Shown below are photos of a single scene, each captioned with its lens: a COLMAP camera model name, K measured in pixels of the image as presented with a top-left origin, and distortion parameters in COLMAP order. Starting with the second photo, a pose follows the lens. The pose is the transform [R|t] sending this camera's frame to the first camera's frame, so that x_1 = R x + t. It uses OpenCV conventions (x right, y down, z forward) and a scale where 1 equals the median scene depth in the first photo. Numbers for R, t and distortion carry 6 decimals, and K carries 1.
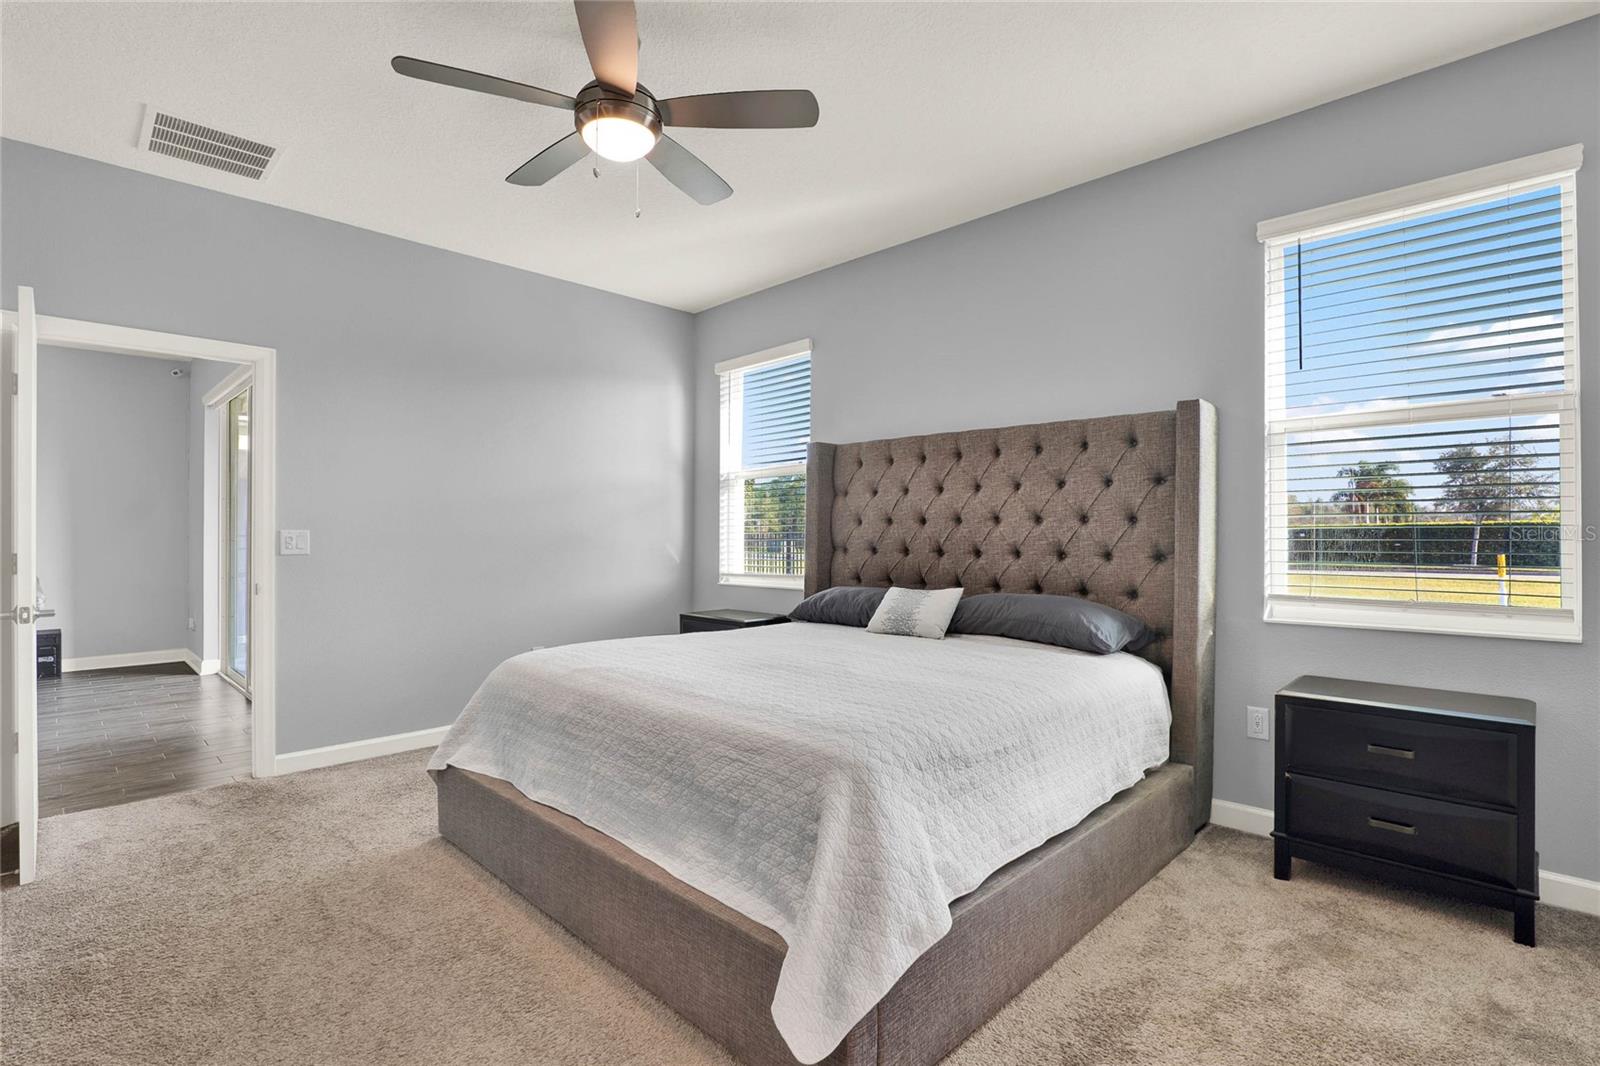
lens RADIAL K [[749.1, 0, 801.4], [0, 749.1, 540.6], [0, 0, 1]] dist [-0.017839, 0.000262]
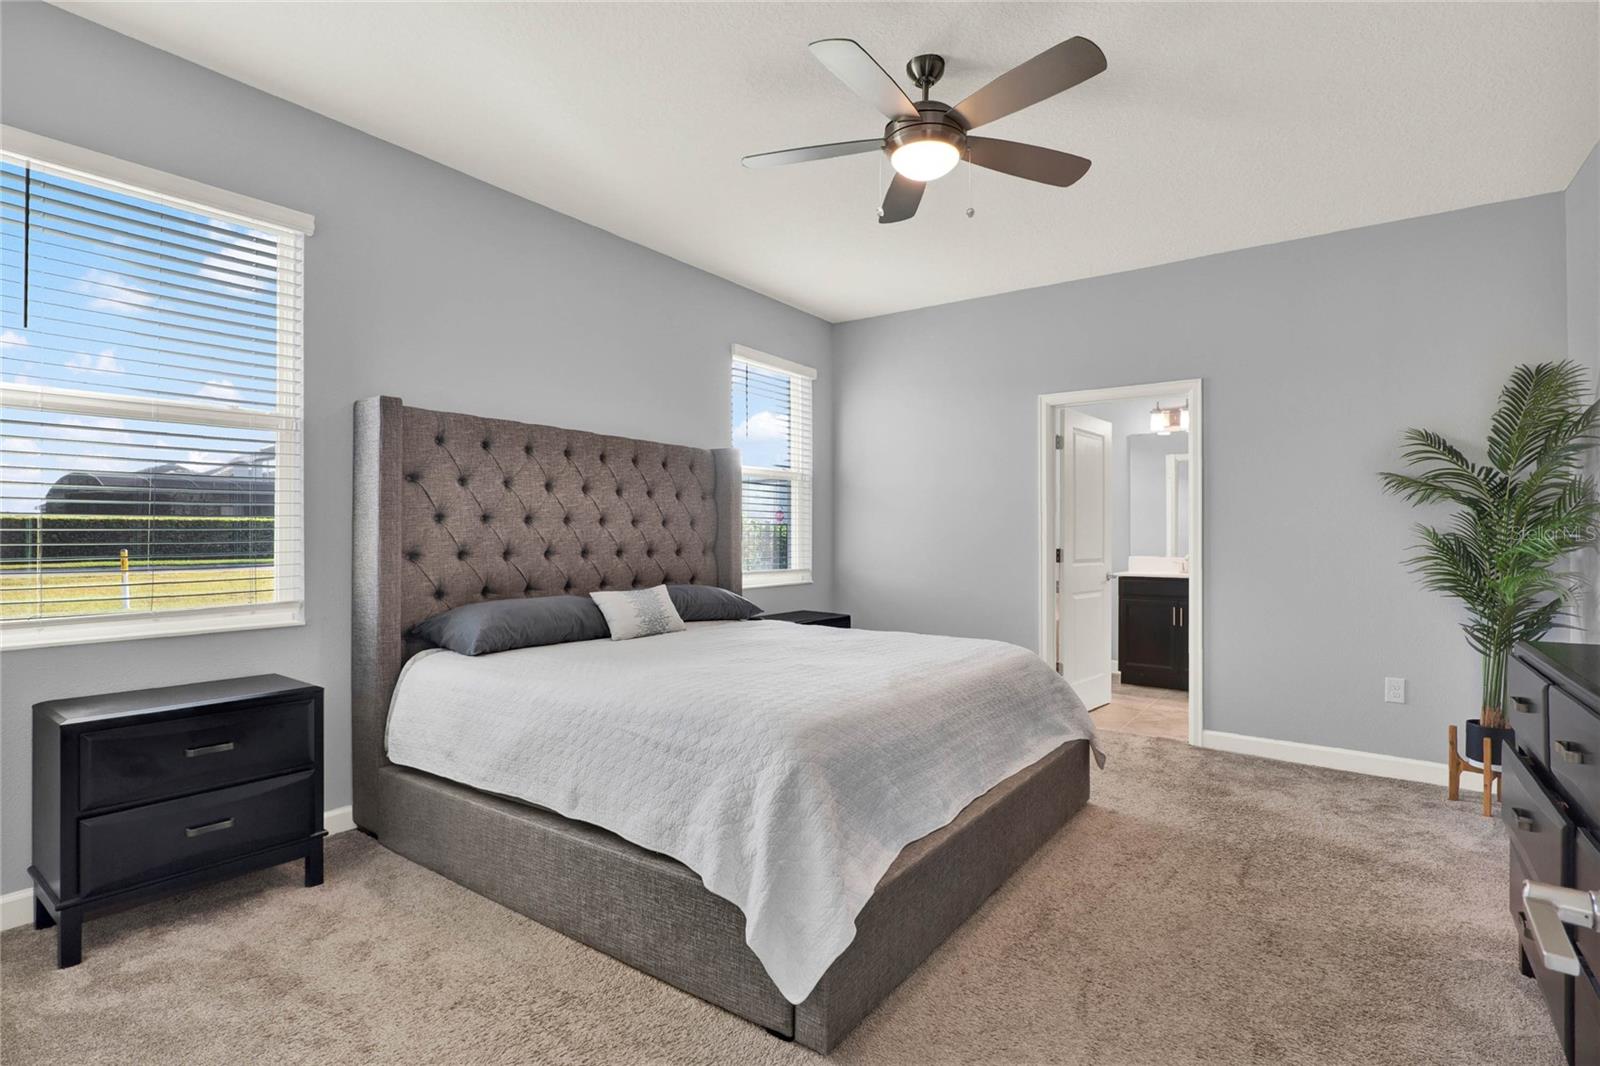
lens RADIAL K [[809.9, 0, 793.5], [0, 809.9, 528.2], [0, 0, 1]] dist [-0.000607, -0.000595]
pose [[-0.156792, 0.005381, 0.987617, -0.871906], [0.004535, 0.999979, -0.004729, -0.011195], [-0.987621, 0.003737, -0.156813, 0.881827]]
